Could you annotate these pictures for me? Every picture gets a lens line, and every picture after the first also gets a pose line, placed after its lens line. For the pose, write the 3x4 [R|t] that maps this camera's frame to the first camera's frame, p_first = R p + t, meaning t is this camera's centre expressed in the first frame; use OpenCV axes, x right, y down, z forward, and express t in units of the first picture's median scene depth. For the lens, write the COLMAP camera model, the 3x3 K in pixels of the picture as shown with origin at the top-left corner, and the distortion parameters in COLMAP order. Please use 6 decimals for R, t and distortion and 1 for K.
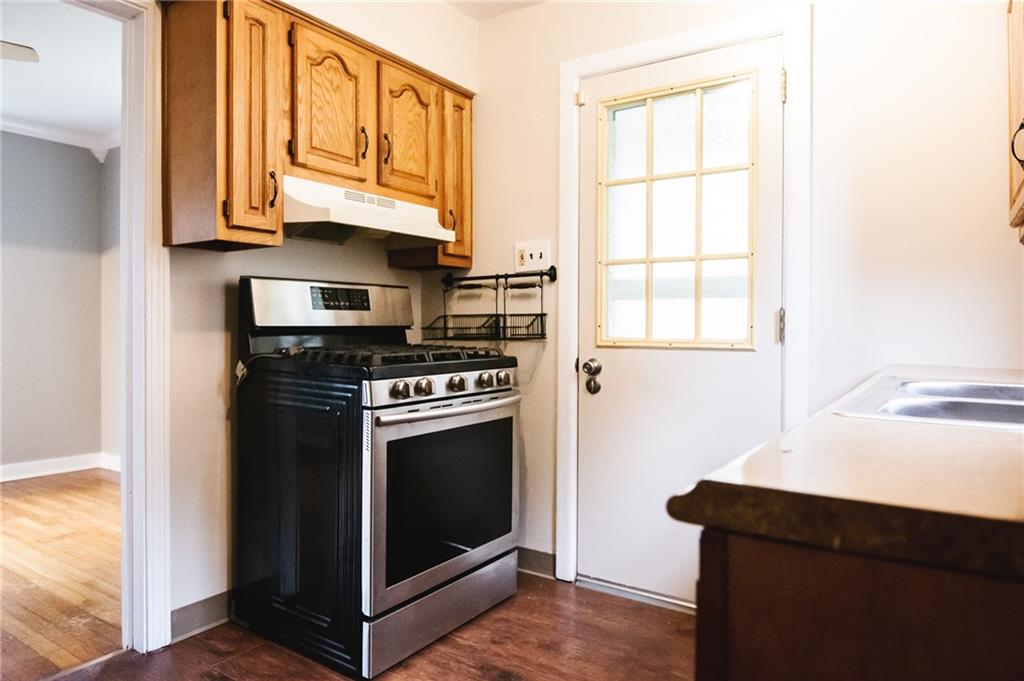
lens RADIAL K [[661.5, 0, 512.0], [0, 661.5, 338.3], [0, 0, 1]] dist [-0.017531, 0.002161]
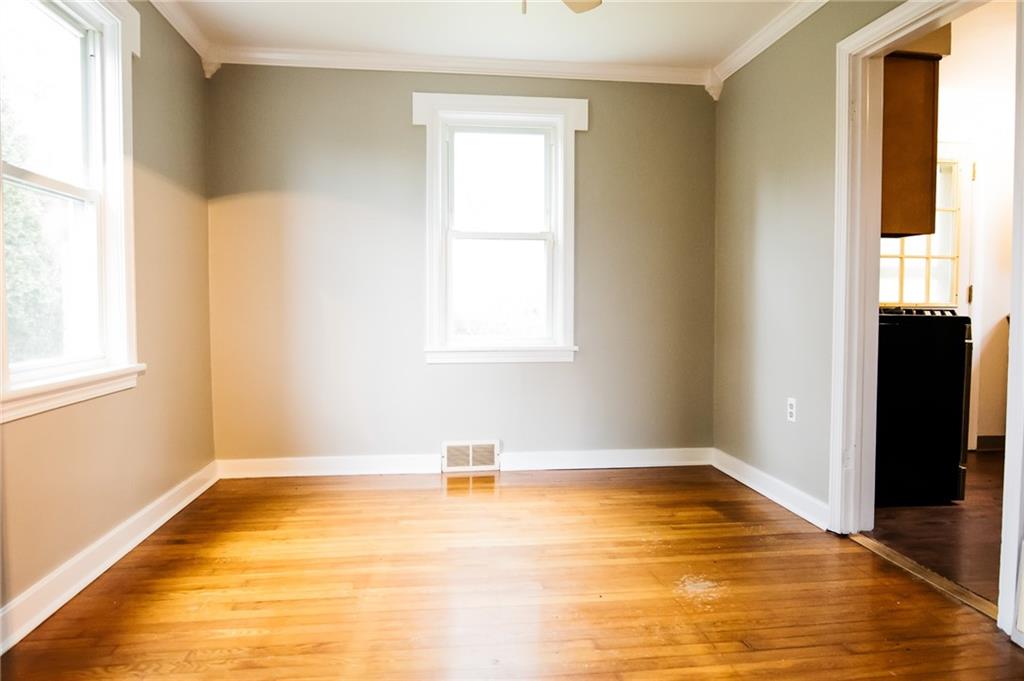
lens RADIAL K [[652.9, 0, 514.3], [0, 652.9, 331.2], [0, 0, 1]] dist [-0.013461, -0.005608]
pose [[0.755868, -0.030766, 0.654000, -1.672127], [0.014380, 0.999434, 0.030397, 0.010646], [-0.654566, -0.013572, 0.755883, 0.392586]]
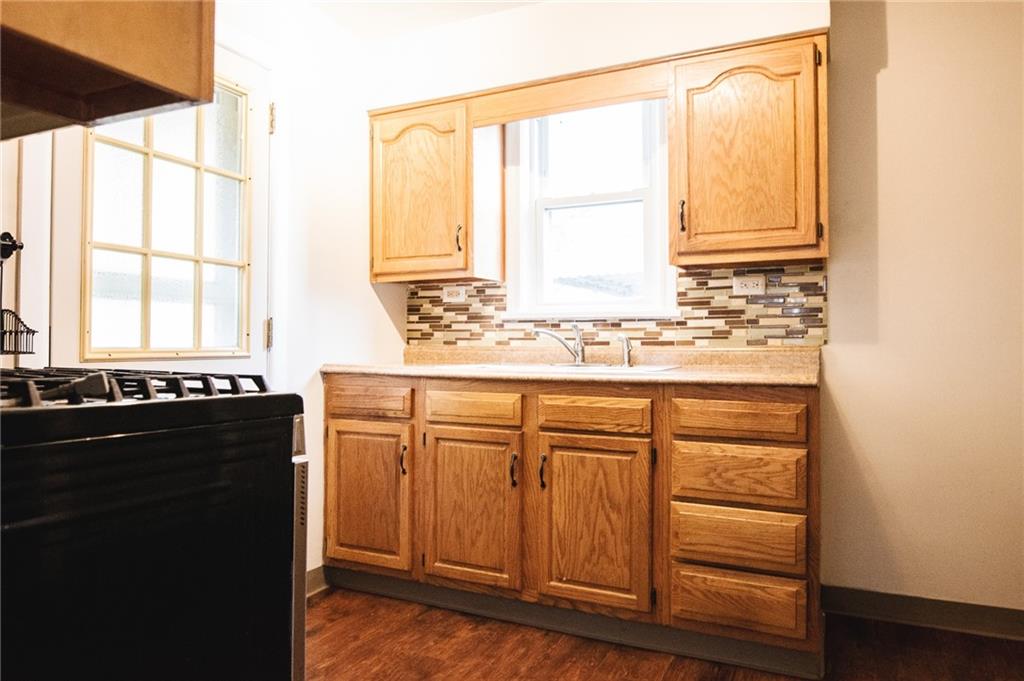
lens RADIAL K [[661.5, 0, 506.6], [0, 661.5, 337.3], [0, 0, 1]] dist [-0.017531, 0.002161]
pose [[-0.142315, 0.002964, 0.989817, -0.669187], [0.013250, 0.999912, -0.001089, -0.005814], [-0.989733, 0.012960, -0.142342, 0.687198]]
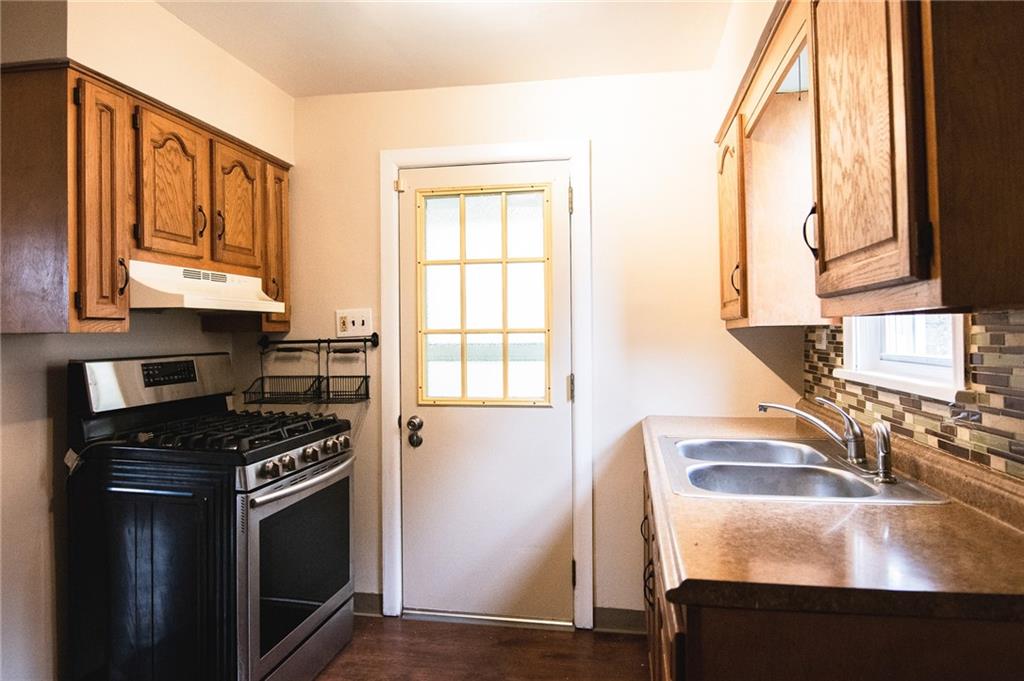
lens RADIAL K [[652.9, 0, 513.3], [0, 652.9, 337.7], [0, 0, 1]] dist [-0.013461, -0.005608]
pose [[0.913992, -0.014103, 0.405487, -0.186170], [0.019241, 0.999778, -0.008597, -0.096005], [-0.405275, 0.015659, 0.914061, -0.100305]]
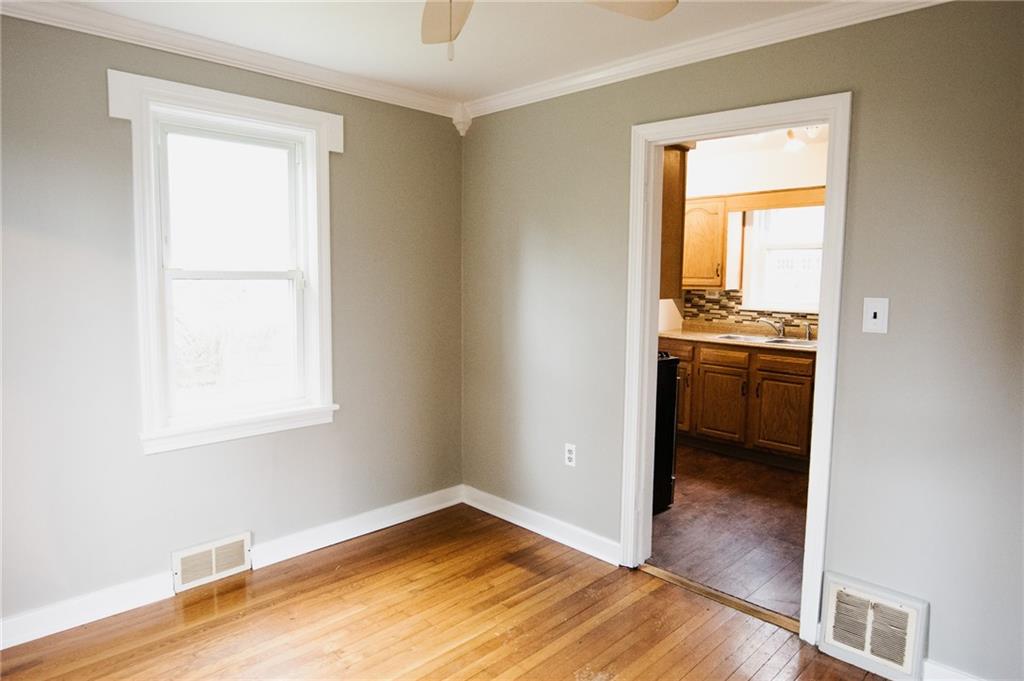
lens RADIAL K [[624.1, 0, 511.3], [0, 624.1, 330.8], [0, 0, 1]] dist [-0.017960, 0.000995]
pose [[0.194109, -0.096167, 0.976255, -1.714185], [0.004946, 0.995267, 0.097057, -0.179612], [-0.980968, -0.014011, 0.193666, 0.875049]]
